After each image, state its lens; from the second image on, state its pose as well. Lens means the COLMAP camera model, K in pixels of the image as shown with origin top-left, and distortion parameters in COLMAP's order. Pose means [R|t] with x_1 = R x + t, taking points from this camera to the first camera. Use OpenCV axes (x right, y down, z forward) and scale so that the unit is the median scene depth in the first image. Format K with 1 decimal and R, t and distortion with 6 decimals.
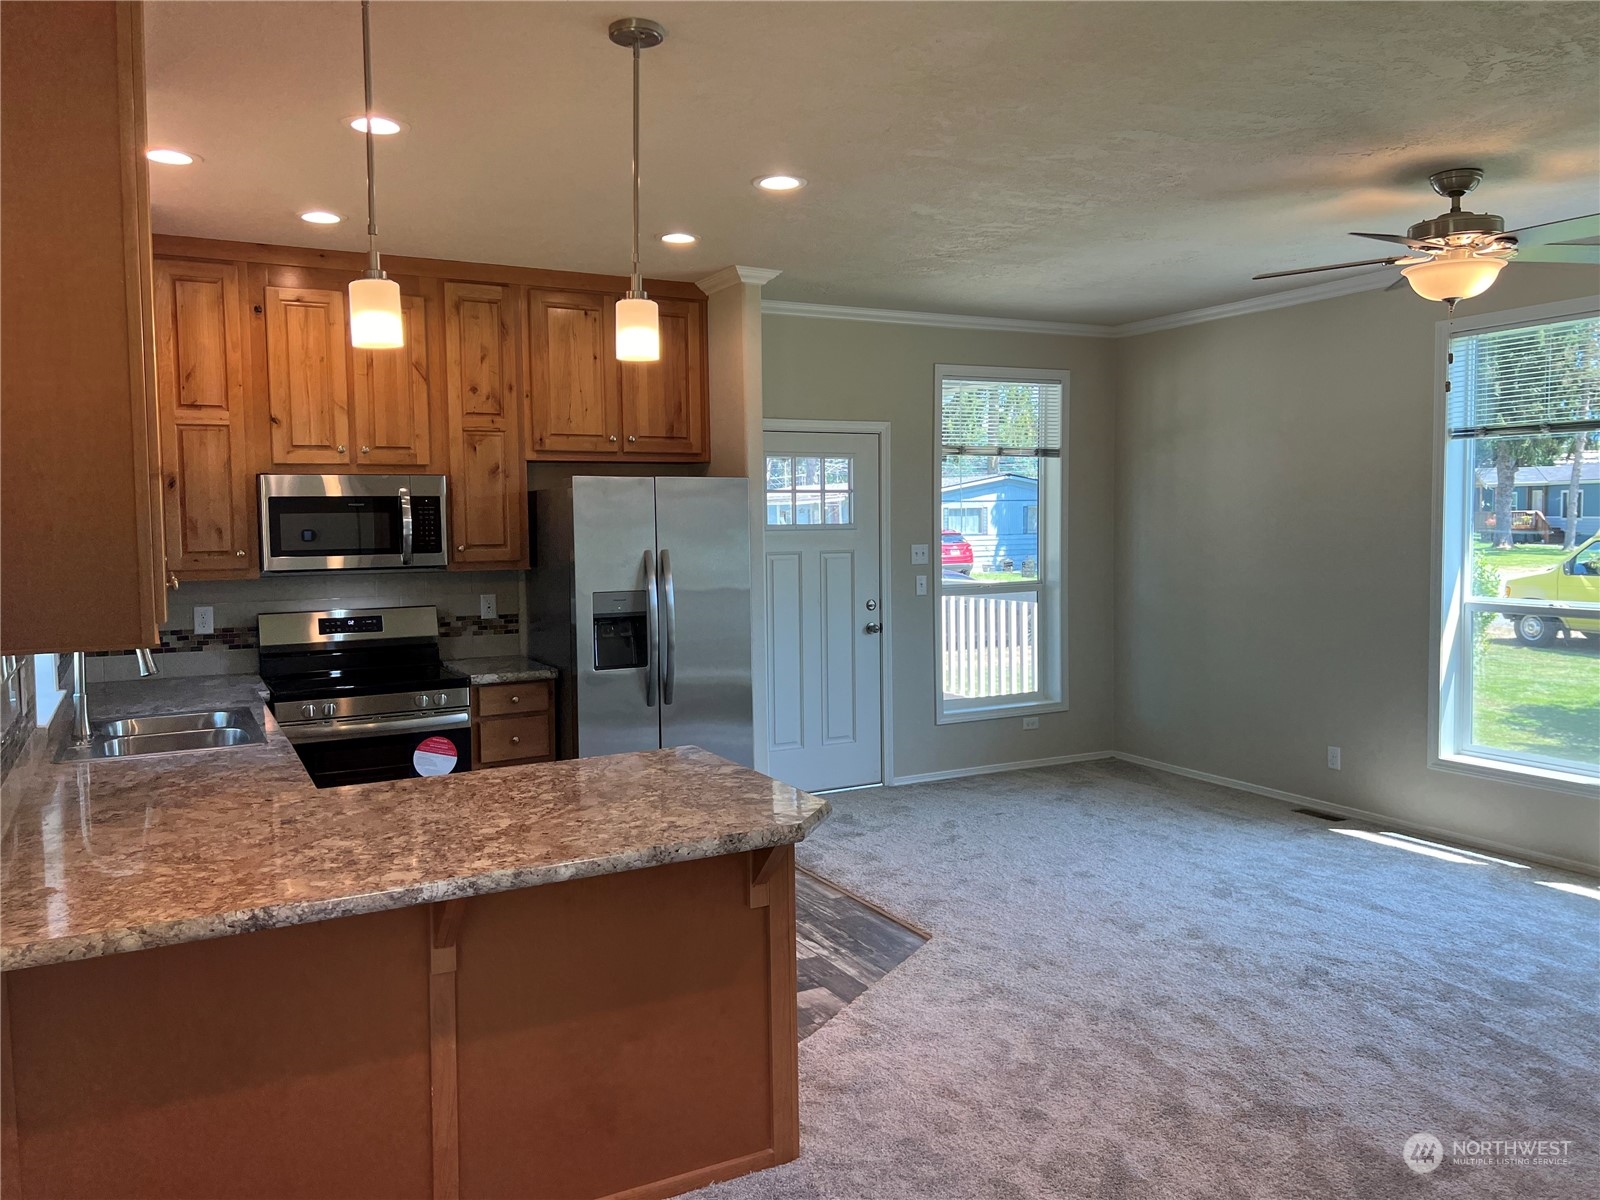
lens RADIAL K [[1194.2, 0, 802.1], [0, 1194.2, 590.9], [0, 0, 1]] dist [0.065089, -0.077264]
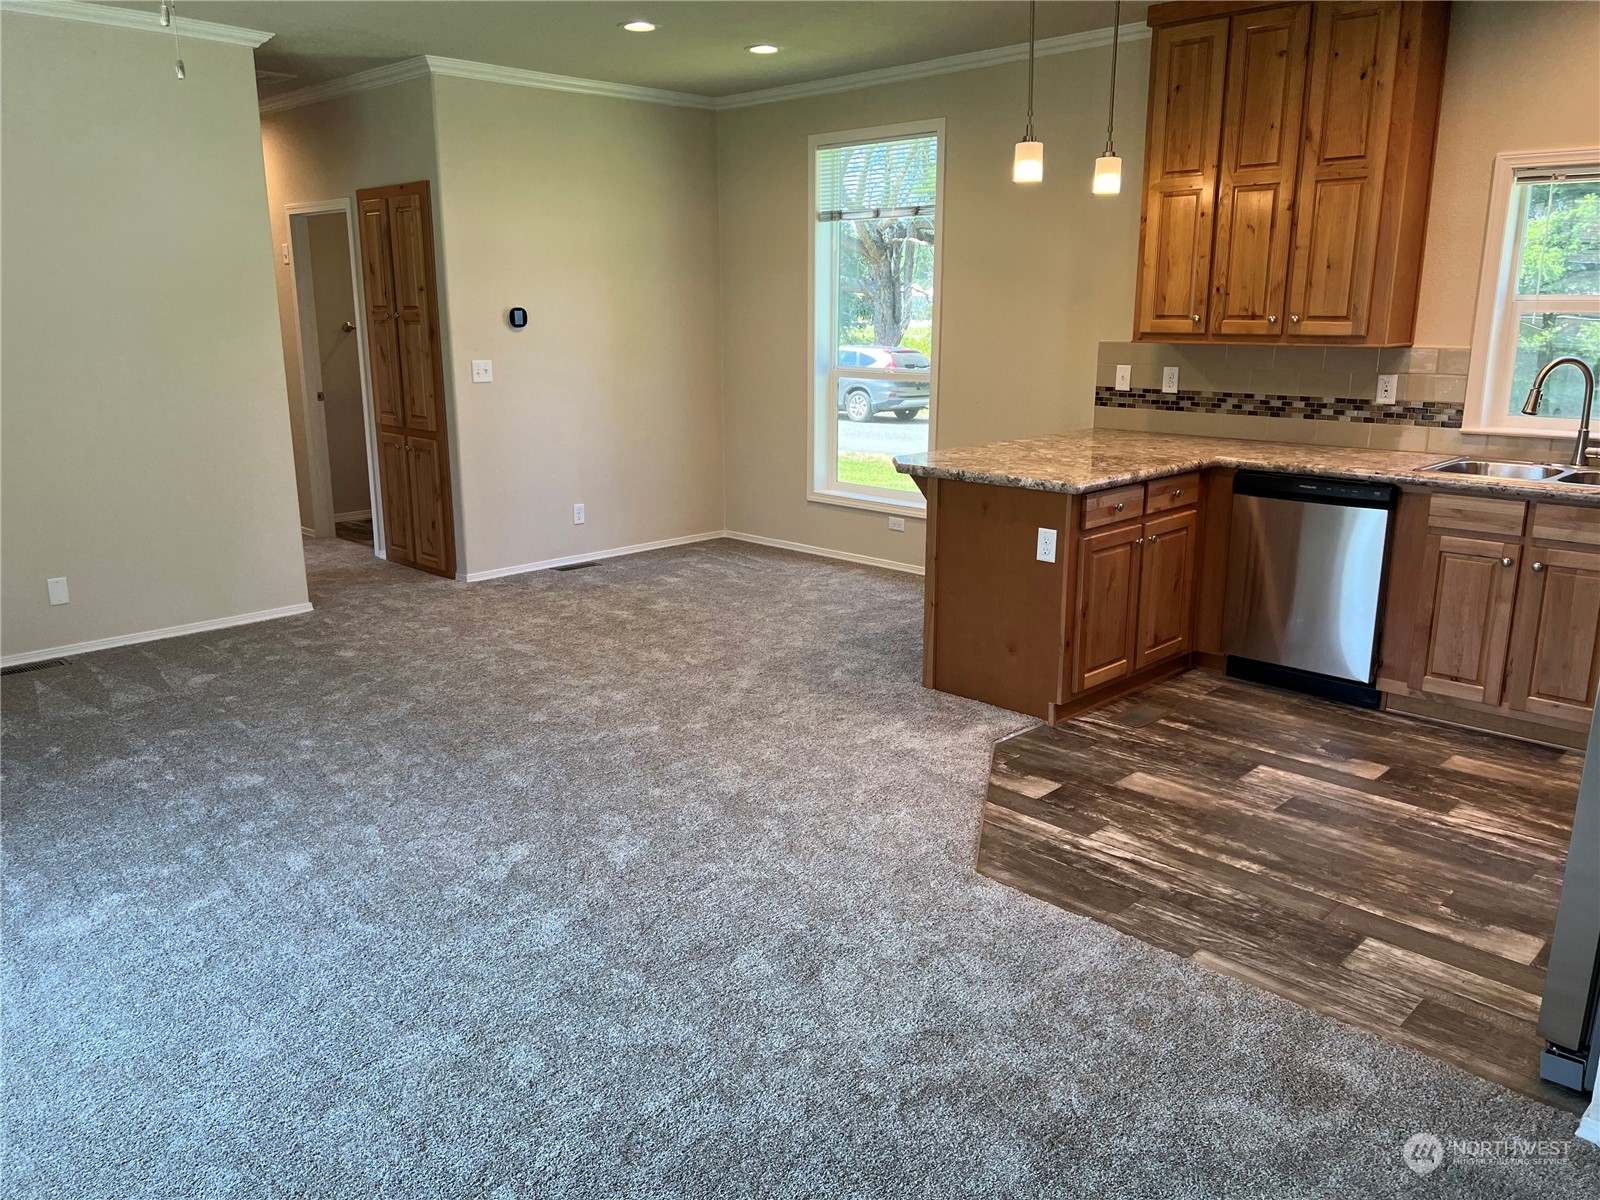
lens RADIAL K [[1194.2, 0, 790.4], [0, 1194.2, 584.0], [0, 0, 1]] dist [0.065089, -0.077264]
pose [[-0.957538, 0.080366, -0.276879, 0.351101], [-0.004127, 0.956444, 0.291887, -0.081758], [0.288277, 0.280635, -0.915500, 1.375998]]
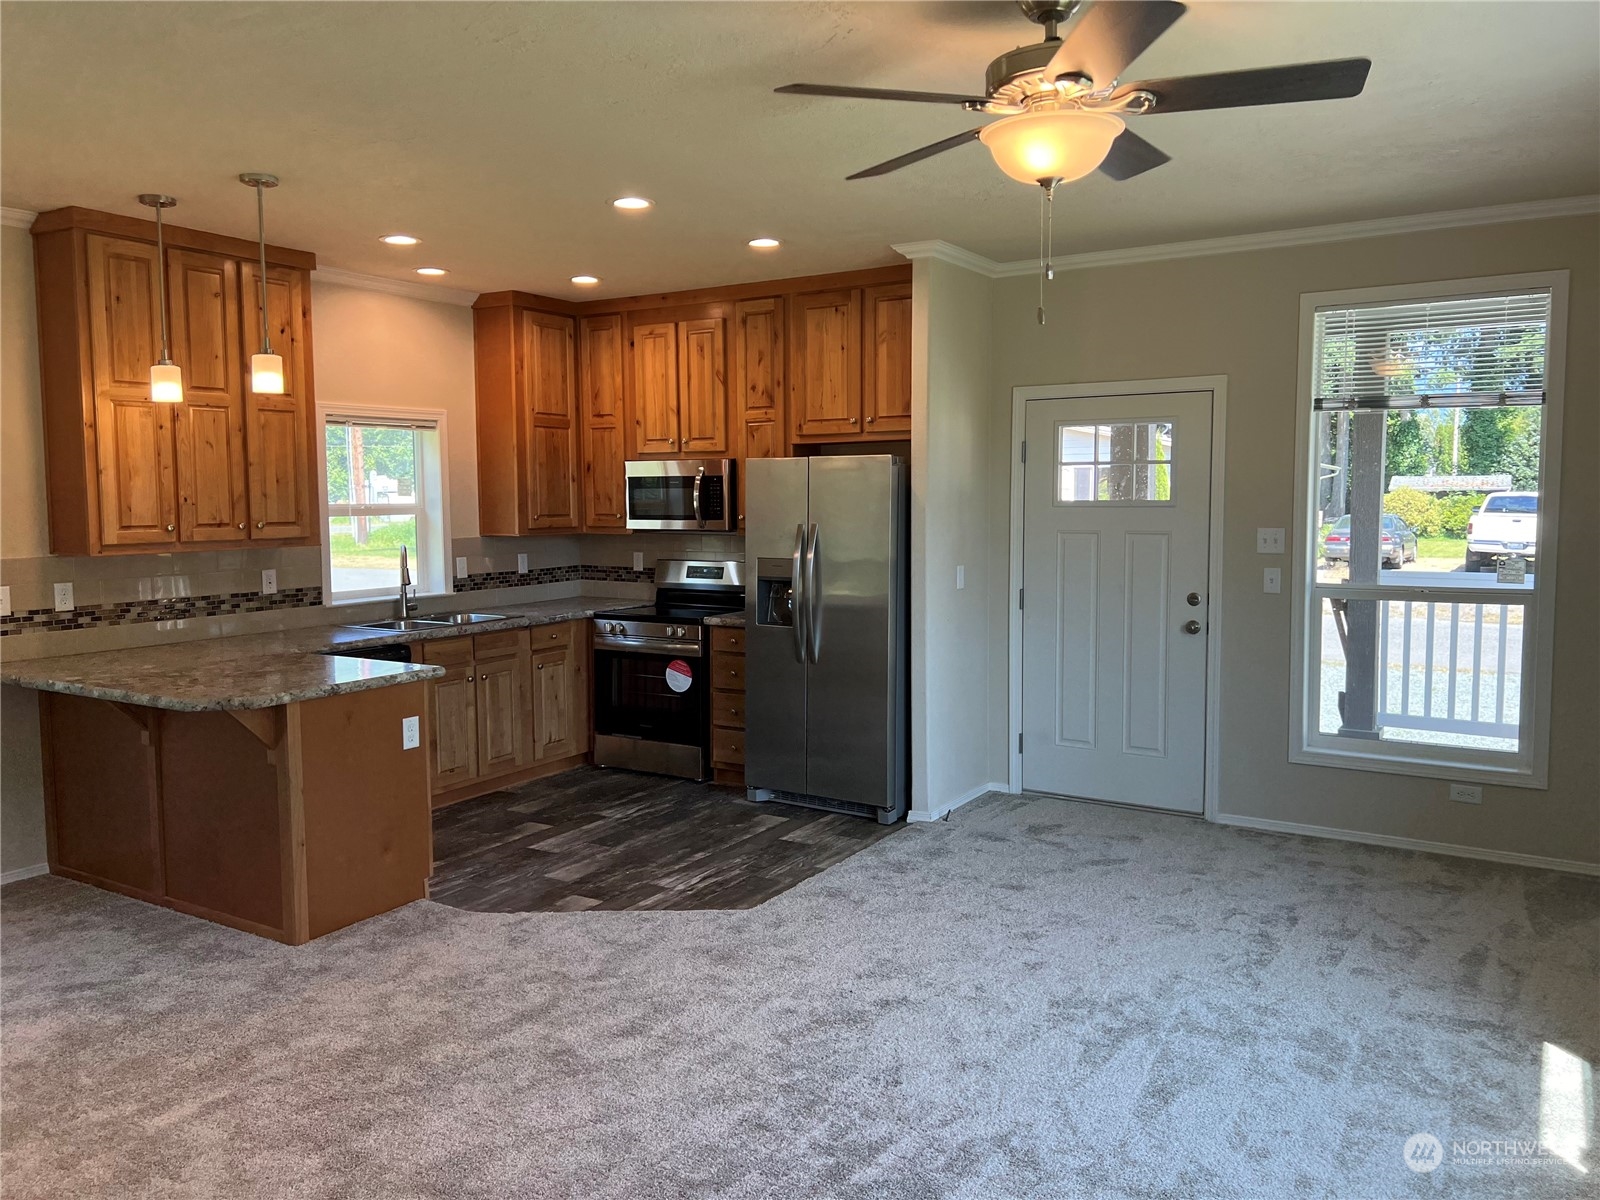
lens RADIAL K [[1194.2, 0, 796.0], [0, 1194.2, 586.2], [0, 0, 1]] dist [0.065089, -0.077264]
pose [[0.494892, 0.077523, -0.865489, 0.854489], [-0.054617, 0.996818, 0.058056, -0.040434], [0.867236, 0.018538, 0.497552, 0.452791]]
